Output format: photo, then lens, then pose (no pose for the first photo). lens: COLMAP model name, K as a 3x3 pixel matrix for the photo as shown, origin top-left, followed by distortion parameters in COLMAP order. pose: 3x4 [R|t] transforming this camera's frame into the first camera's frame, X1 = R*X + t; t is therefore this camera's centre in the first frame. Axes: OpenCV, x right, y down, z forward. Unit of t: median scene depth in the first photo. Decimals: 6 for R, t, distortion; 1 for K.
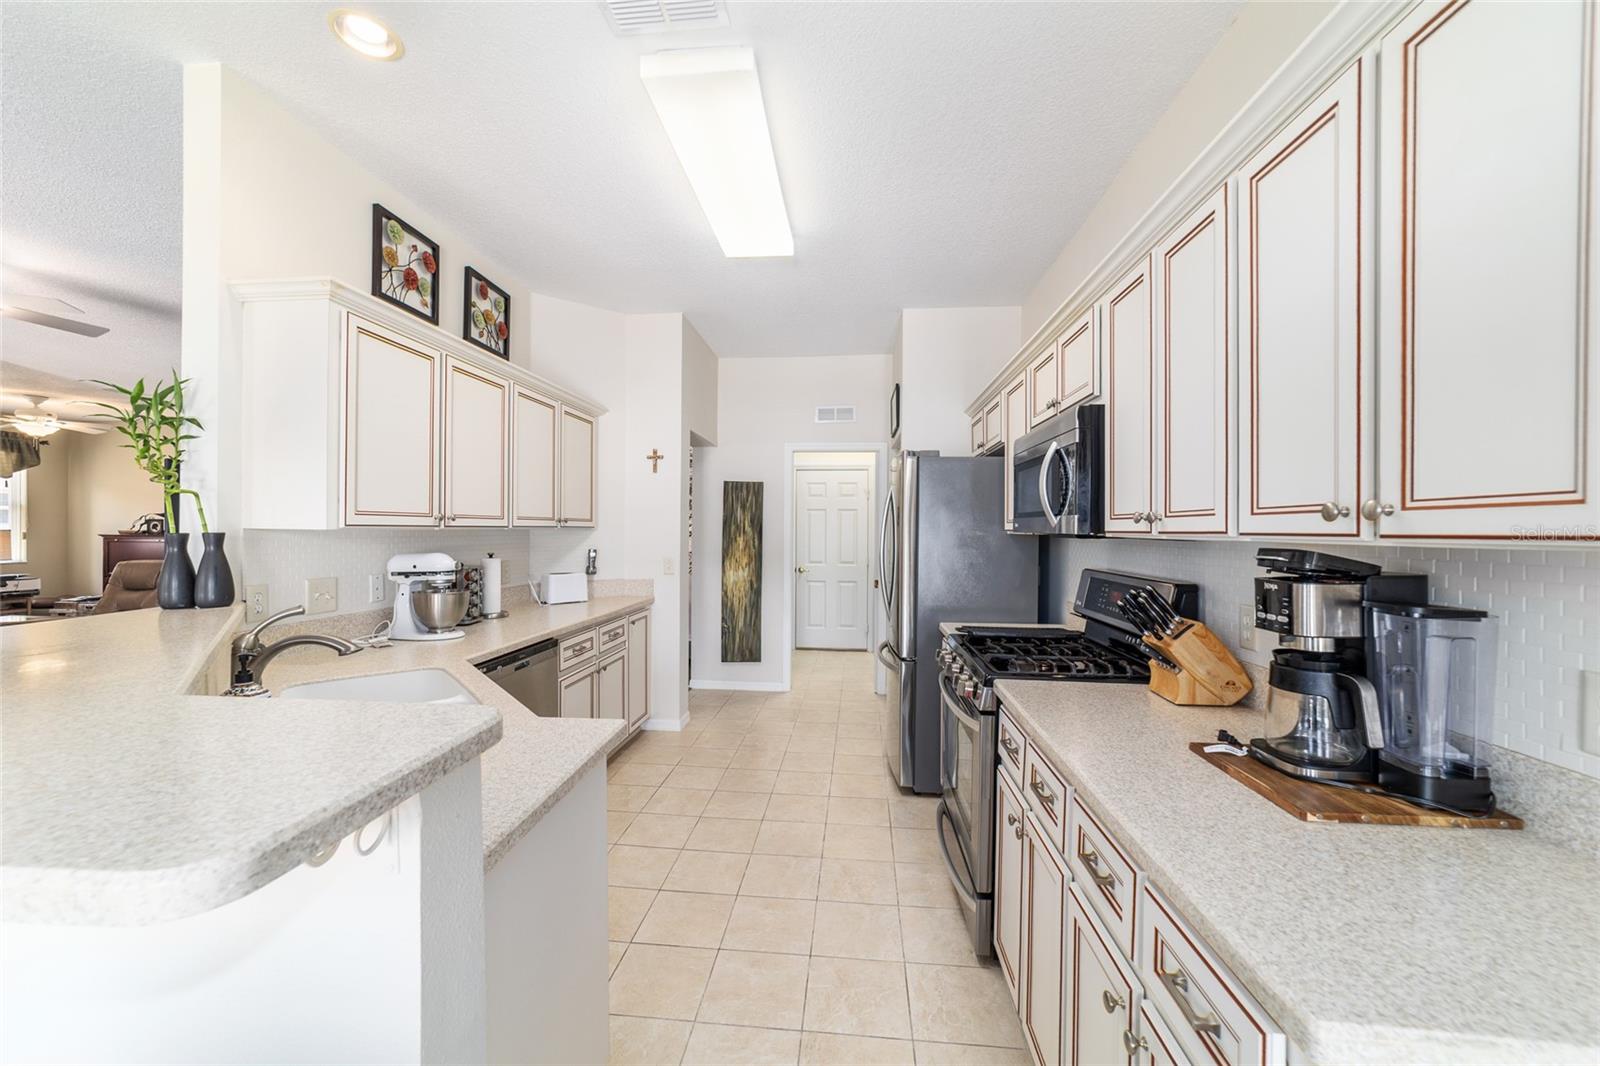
lens RADIAL K [[616.3, 0, 799.3], [0, 616.3, 535.3], [0, 0, 1]] dist [-0.015528, 0.007063]
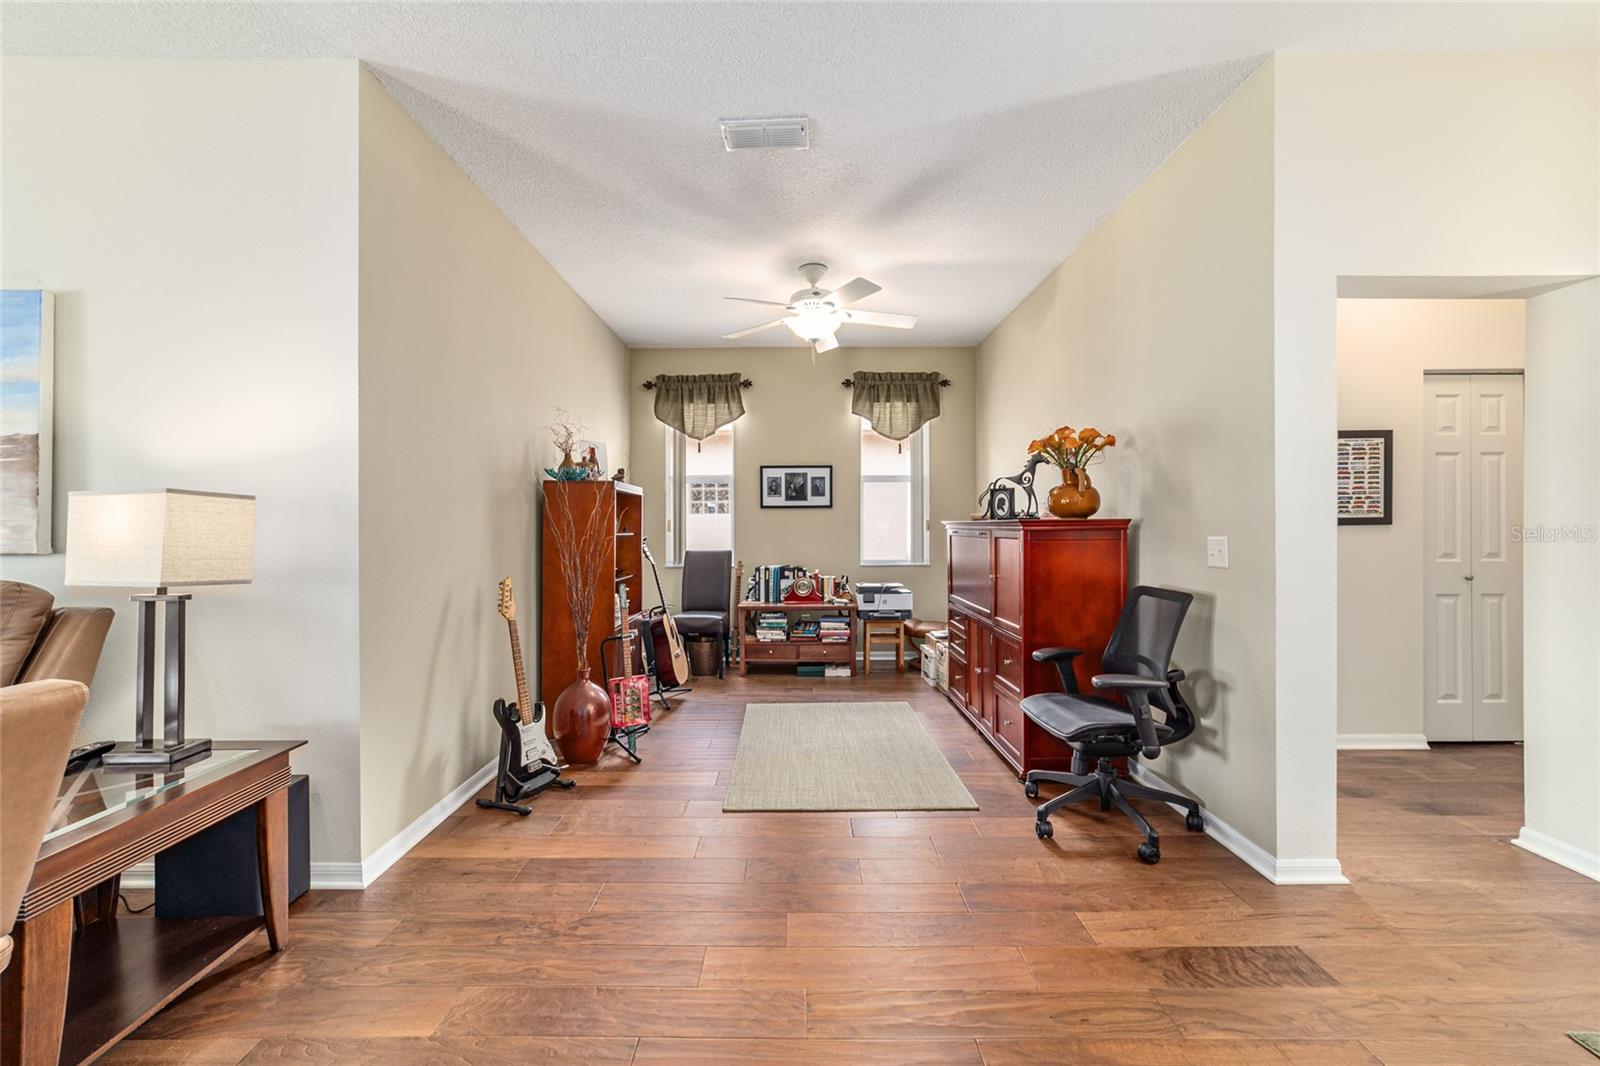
lens RADIAL K [[655.1, 0, 793.1], [0, 655.1, 525.1], [0, 0, 1]] dist [0.002480, 0.000745]
pose [[0.093255, -0.007701, -0.995612, -1.124888], [-0.002914, 0.999964, -0.008008, 0.013325], [0.995638, 0.003648, 0.093230, 1.574192]]
